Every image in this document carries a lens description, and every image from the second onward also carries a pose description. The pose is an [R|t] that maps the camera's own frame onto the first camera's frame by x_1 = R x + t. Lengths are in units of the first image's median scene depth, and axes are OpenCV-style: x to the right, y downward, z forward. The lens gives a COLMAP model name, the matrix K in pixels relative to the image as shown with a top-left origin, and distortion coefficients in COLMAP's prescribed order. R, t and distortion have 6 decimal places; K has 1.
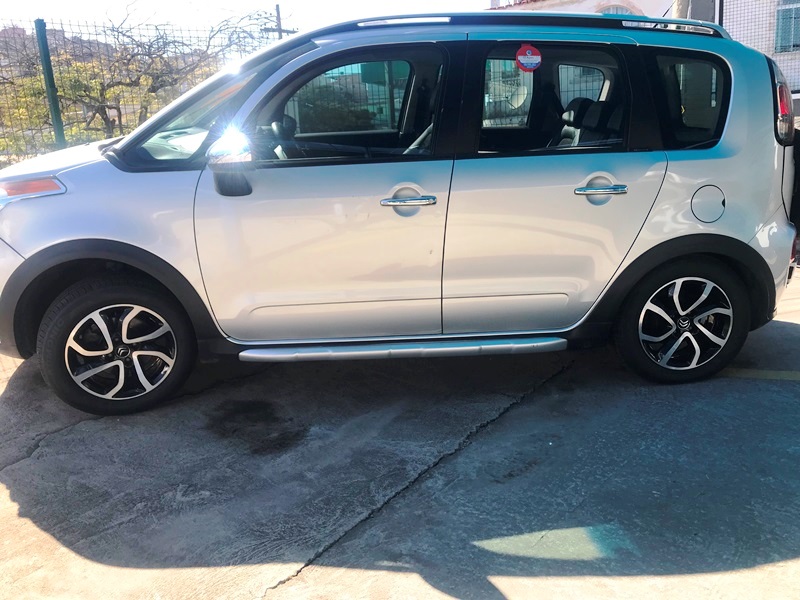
lens RADIAL K [[639.0, 0, 400.0], [0, 639.0, 300.0], [0, 0, 1]] dist [0.038244, -0.007235]
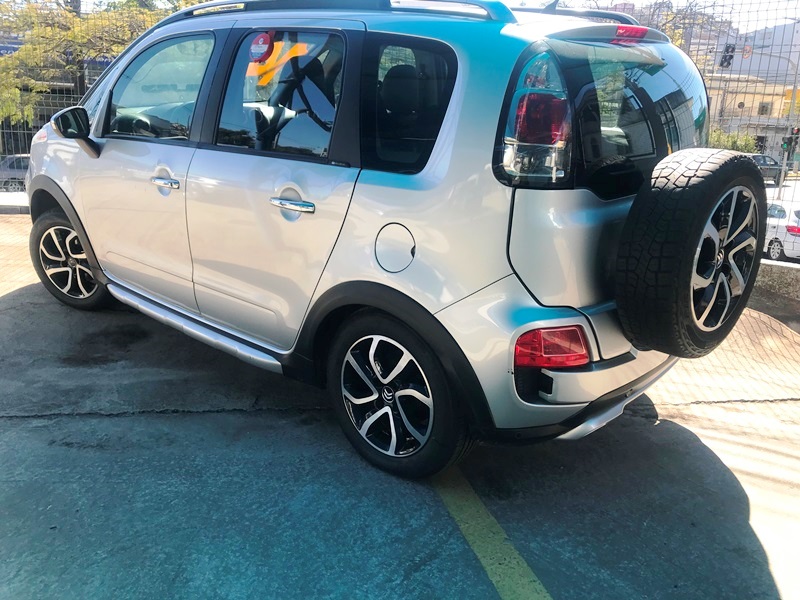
lens RADIAL K [[660.7, 0, 400.0], [0, 660.7, 300.0], [0, 0, 1]] dist [0.086950, -0.001915]
pose [[0.681208, 0.261287, -0.683875, 1.034740], [-0.237436, 0.962498, 0.131230, -0.194613], [0.692517, 0.072982, 0.717700, 0.460831]]
